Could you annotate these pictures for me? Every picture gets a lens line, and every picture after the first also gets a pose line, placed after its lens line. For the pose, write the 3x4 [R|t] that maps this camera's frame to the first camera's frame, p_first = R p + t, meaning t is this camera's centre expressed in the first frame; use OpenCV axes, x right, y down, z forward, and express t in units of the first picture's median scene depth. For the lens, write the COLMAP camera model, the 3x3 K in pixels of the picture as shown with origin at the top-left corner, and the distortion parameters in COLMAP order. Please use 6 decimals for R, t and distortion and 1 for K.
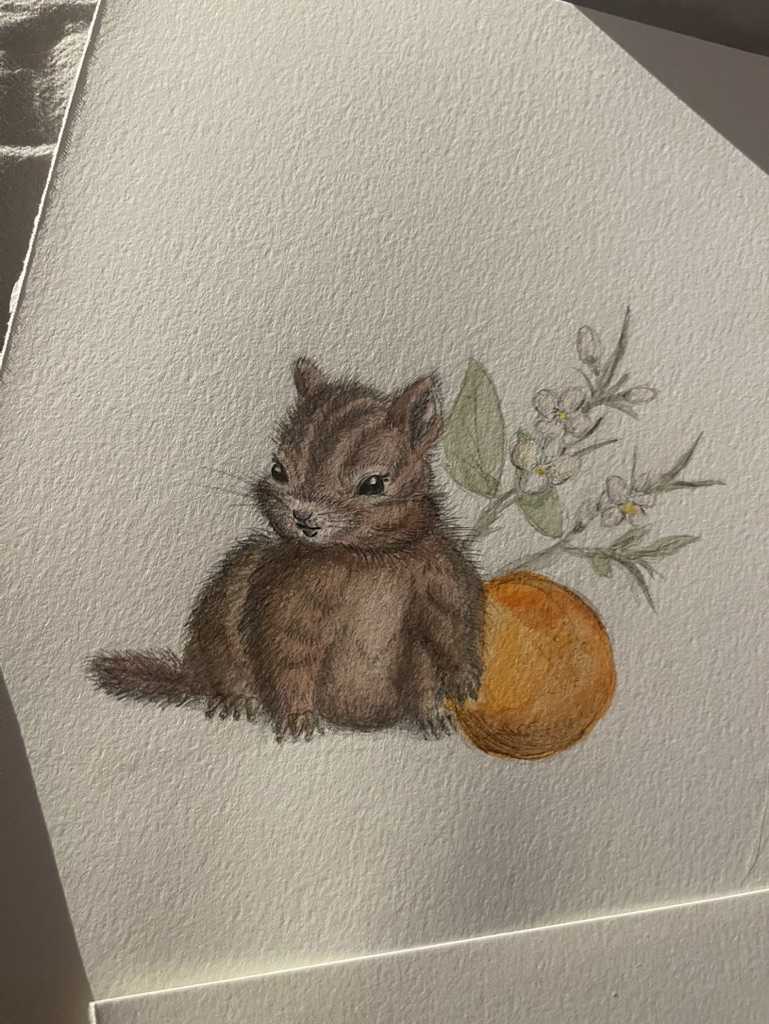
lens RADIAL K [[760.3, 0, 384.5], [0, 760.3, 512.0], [0, 0, 1]] dist [0.052580, -0.094215]
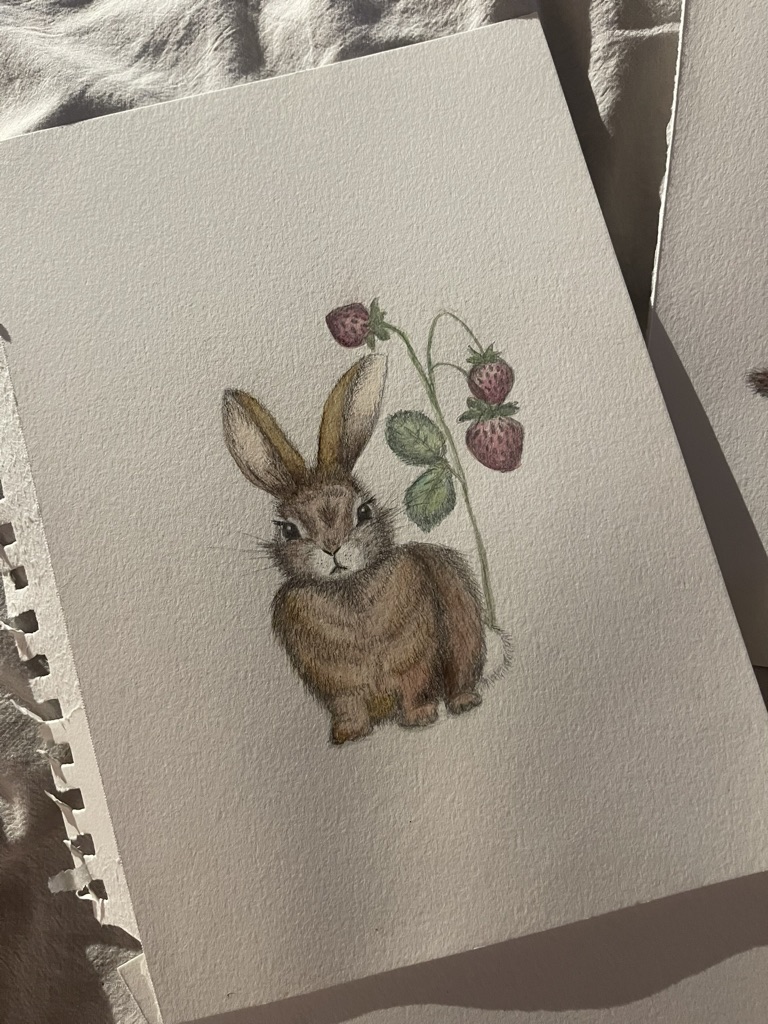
lens RADIAL K [[760.3, 0, 384.0], [0, 760.3, 512.0], [0, 0, 1]] dist [0.052580, -0.094215]
pose [[0.982685, -0.058502, -0.175808, -0.778231], [0.074781, 0.993359, 0.087437, 0.256709], [0.169525, -0.099070, 0.980534, -0.566994]]
